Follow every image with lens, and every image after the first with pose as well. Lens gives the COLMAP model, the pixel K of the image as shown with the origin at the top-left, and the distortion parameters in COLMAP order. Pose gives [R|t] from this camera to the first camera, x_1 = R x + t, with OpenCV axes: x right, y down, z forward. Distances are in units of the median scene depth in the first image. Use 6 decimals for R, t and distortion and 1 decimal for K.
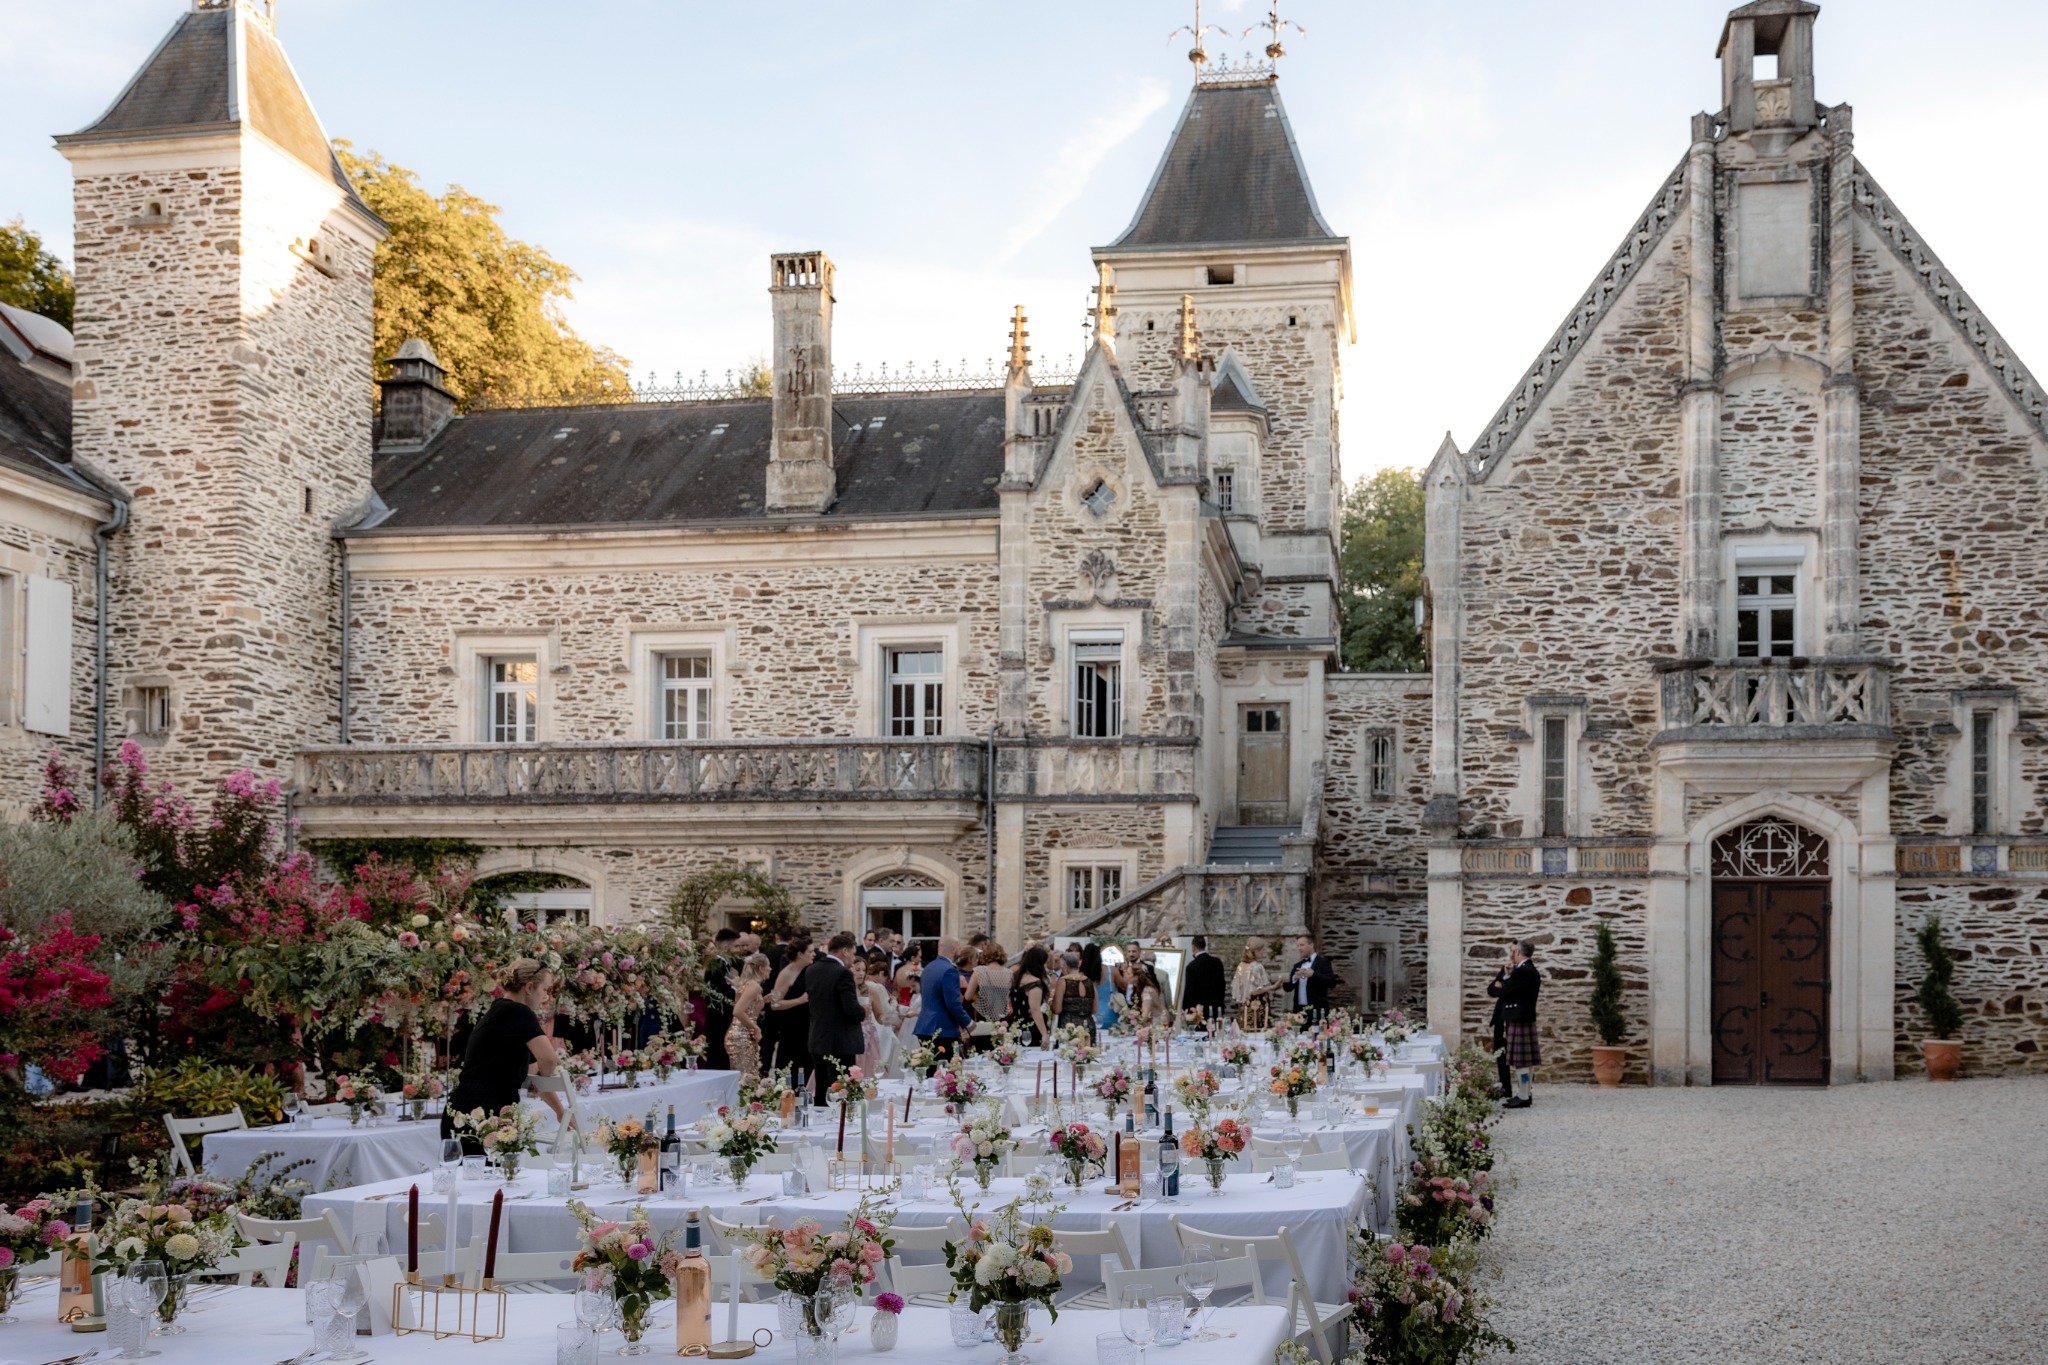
lens RADIAL K [[2440.9, 0, 1021.4], [0, 2440.9, 644.7], [0, 0, 1]] dist [0.004970, 0.033341]
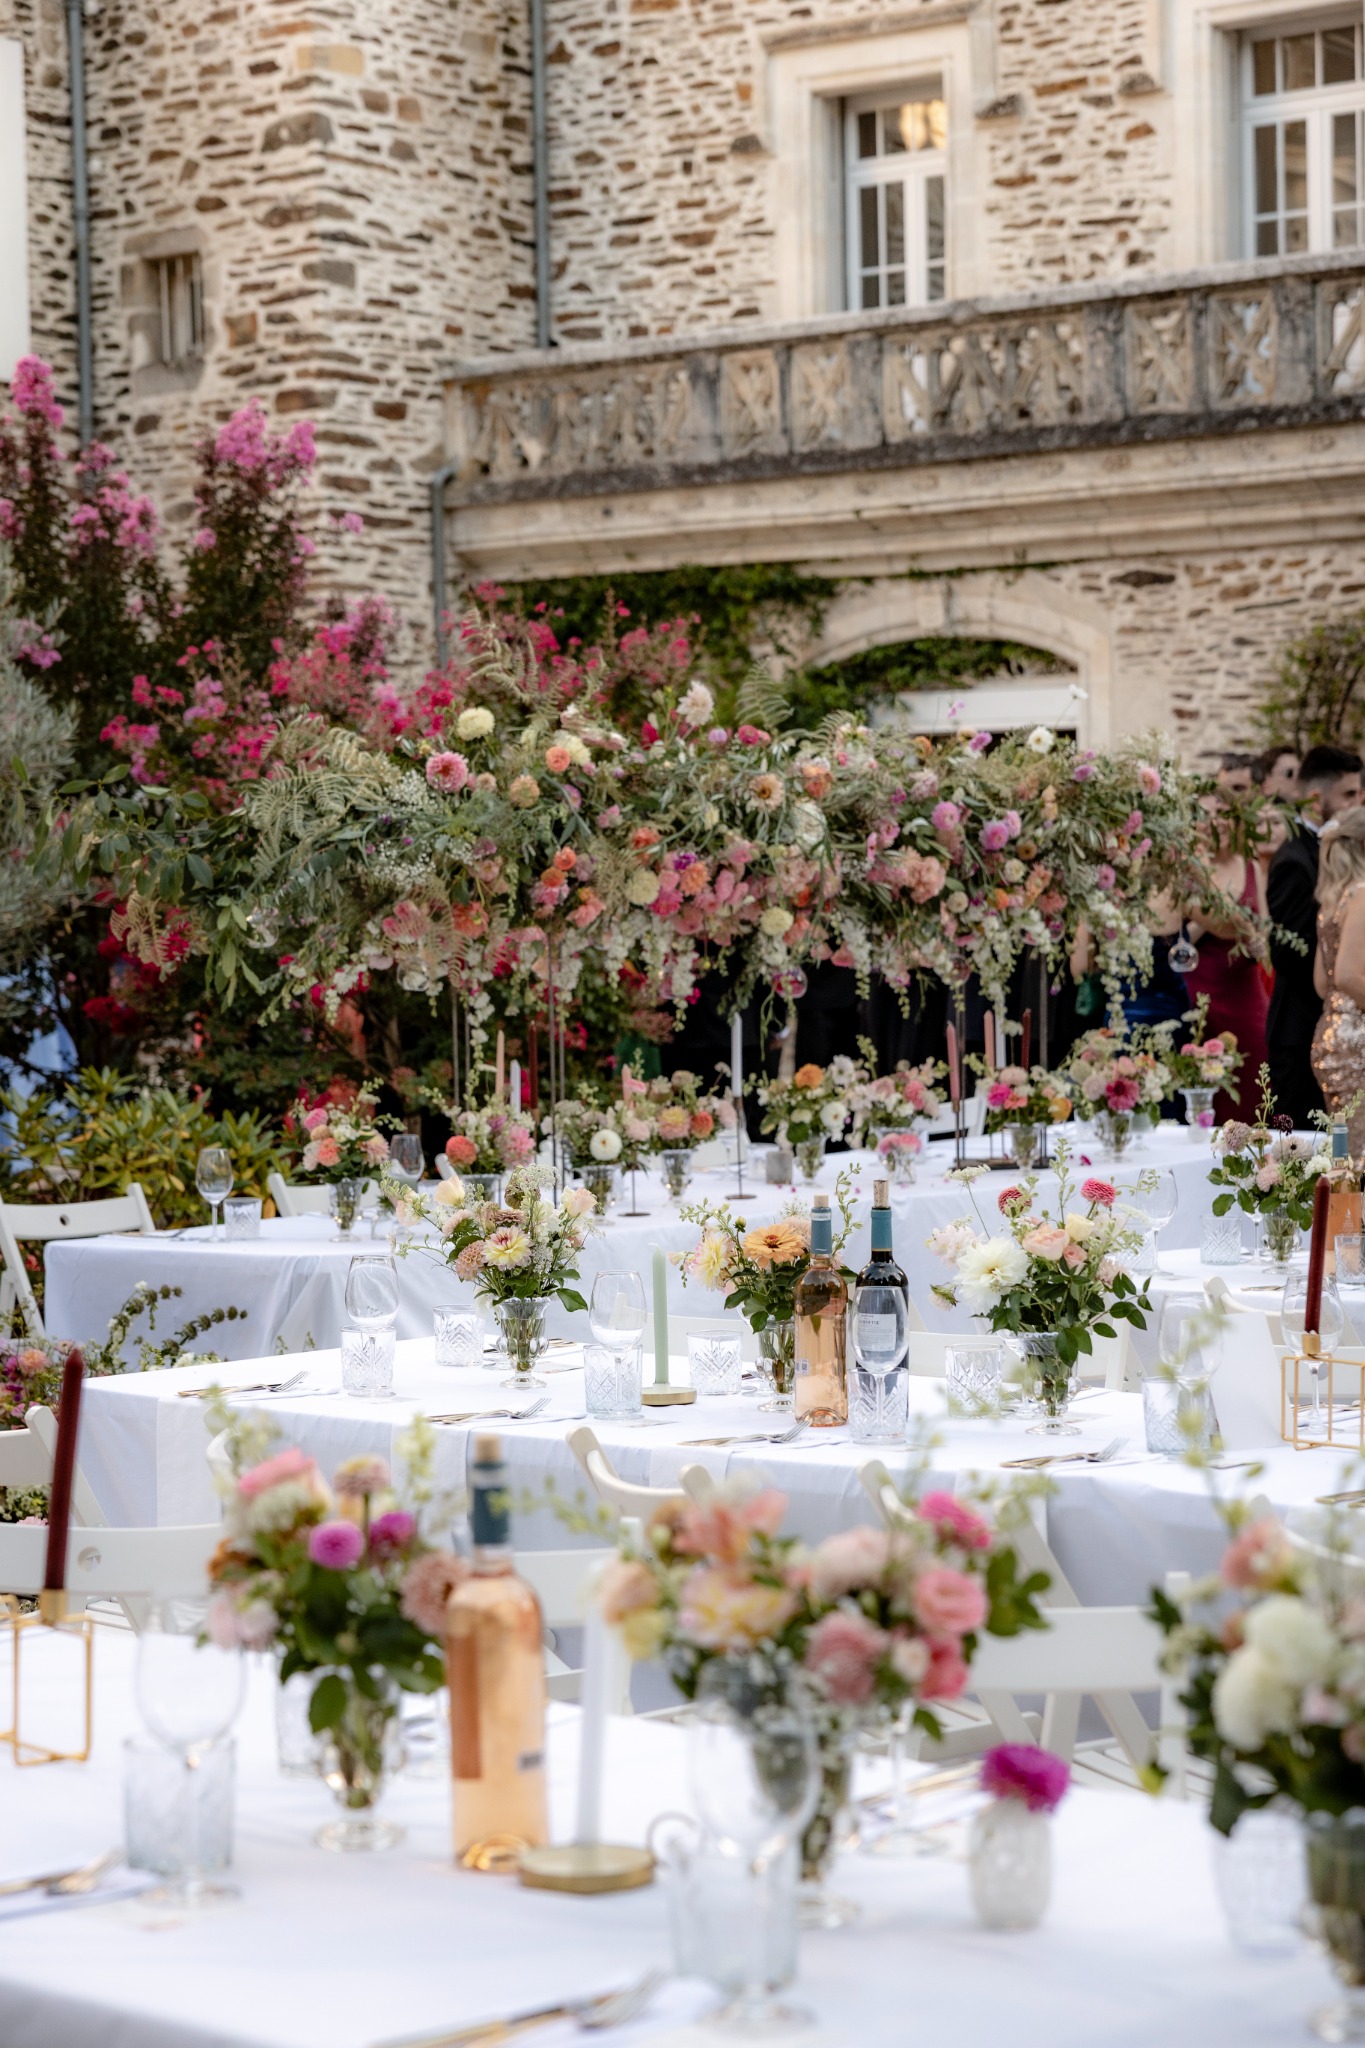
lens RADIAL K [[4273.8, 0, 682.5], [0, 4273.8, 1024.0], [0, 0, 1]] dist [0.042747, 0.128860]
pose [[0.809670, -0.001648, -0.586883, 0.197057], [0.054282, 0.995920, 0.072091, 0.122191], [0.584370, -0.090227, 0.806456, 0.498121]]
